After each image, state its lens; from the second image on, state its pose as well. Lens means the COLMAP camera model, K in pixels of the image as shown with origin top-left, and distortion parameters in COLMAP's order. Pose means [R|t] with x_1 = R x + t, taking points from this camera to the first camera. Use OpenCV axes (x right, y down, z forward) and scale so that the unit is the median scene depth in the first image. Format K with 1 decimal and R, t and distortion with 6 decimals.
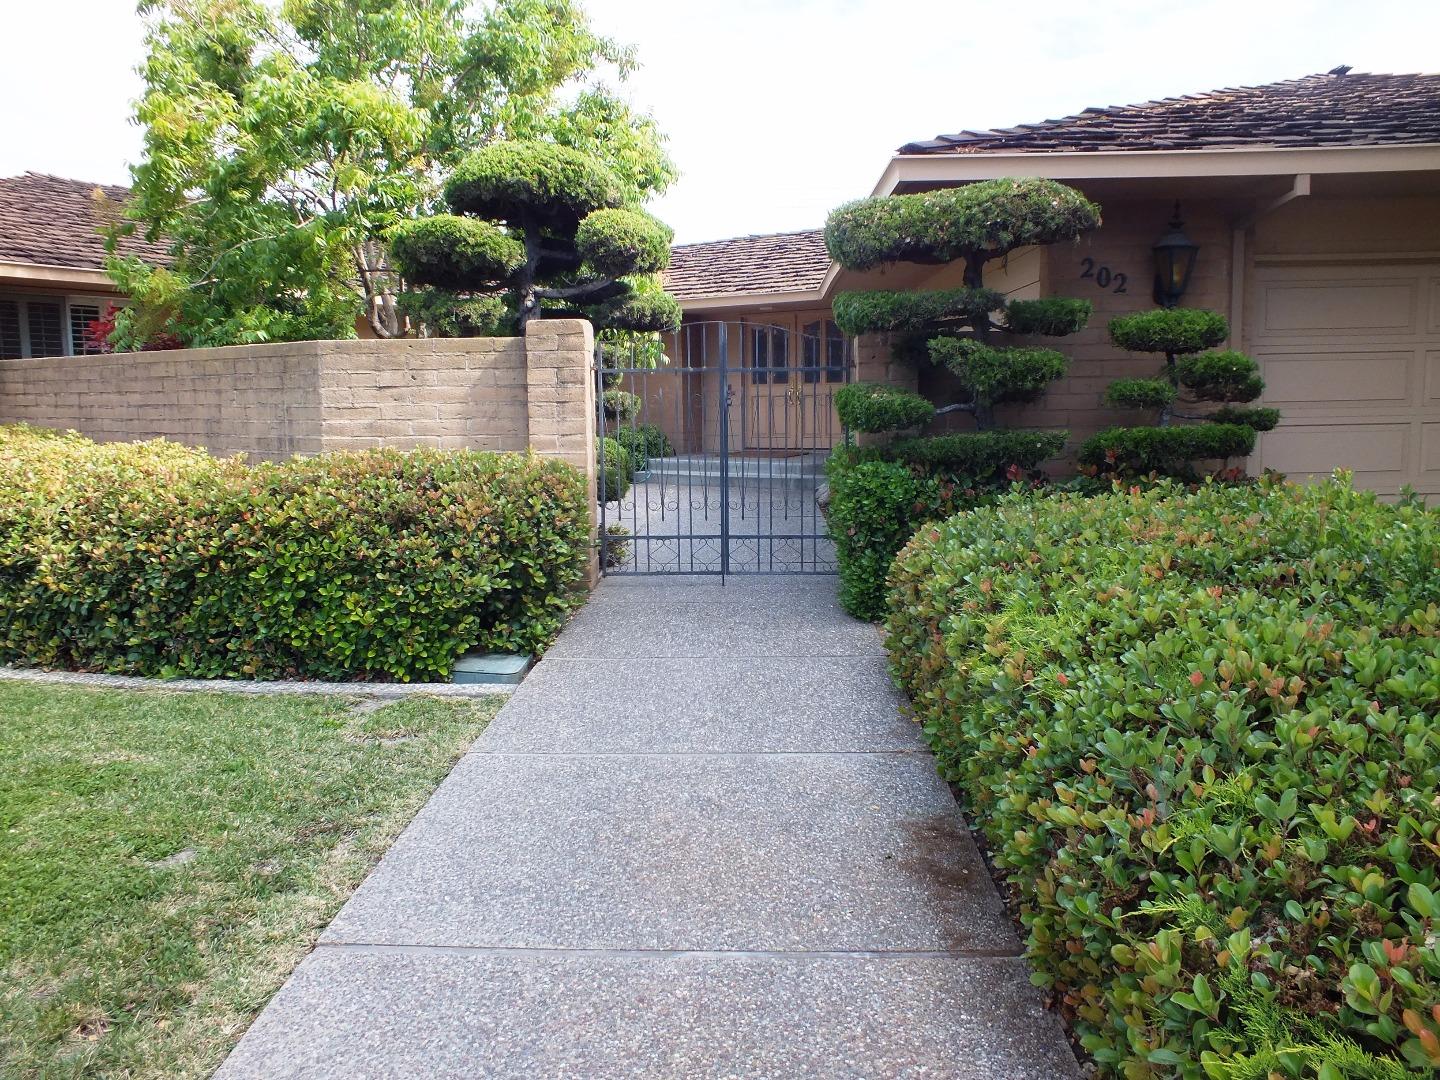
lens RADIAL K [[928.7, 0, 711.8], [0, 928.7, 537.3], [0, 0, 1]] dist [-0.053061, 0.024654]
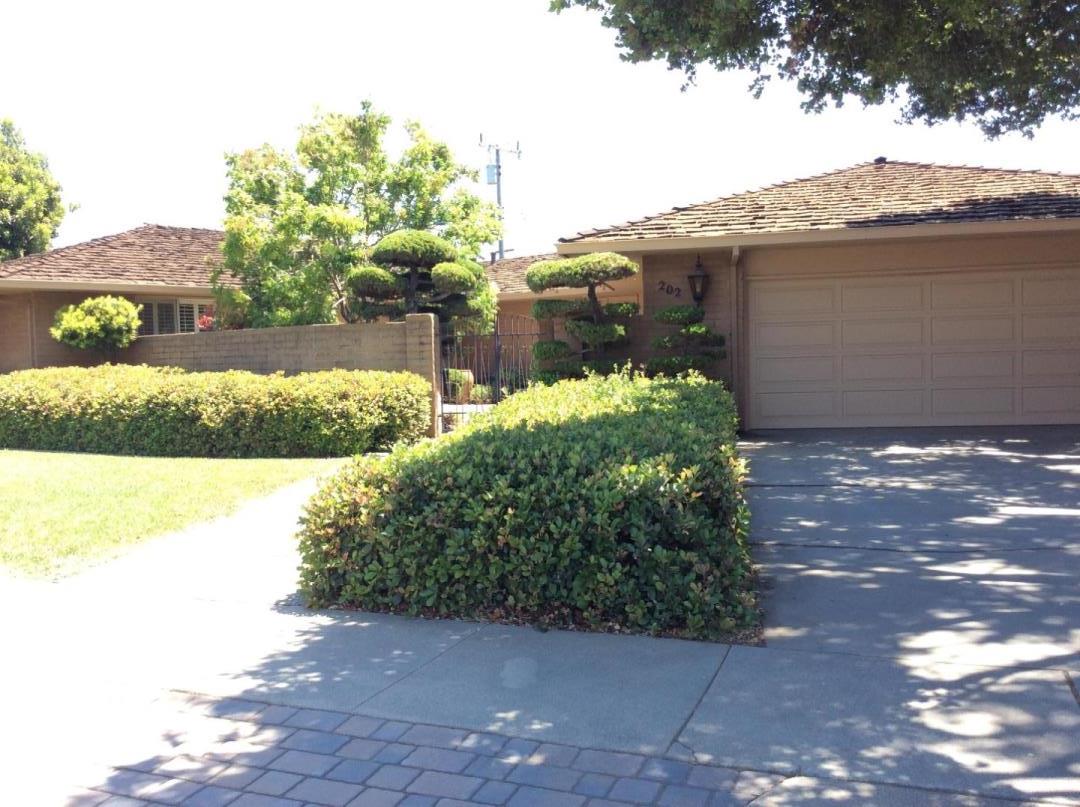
lens RADIAL K [[696.5, 0, 545.6], [0, 696.5, 404.9], [0, 0, 1]] dist [-0.053061, 0.024654]
pose [[0.997084, -0.006272, -0.076049, 0.342268], [-0.000003, 0.996612, -0.082245, 0.153908], [0.076308, 0.082006, 0.993706, -0.801222]]
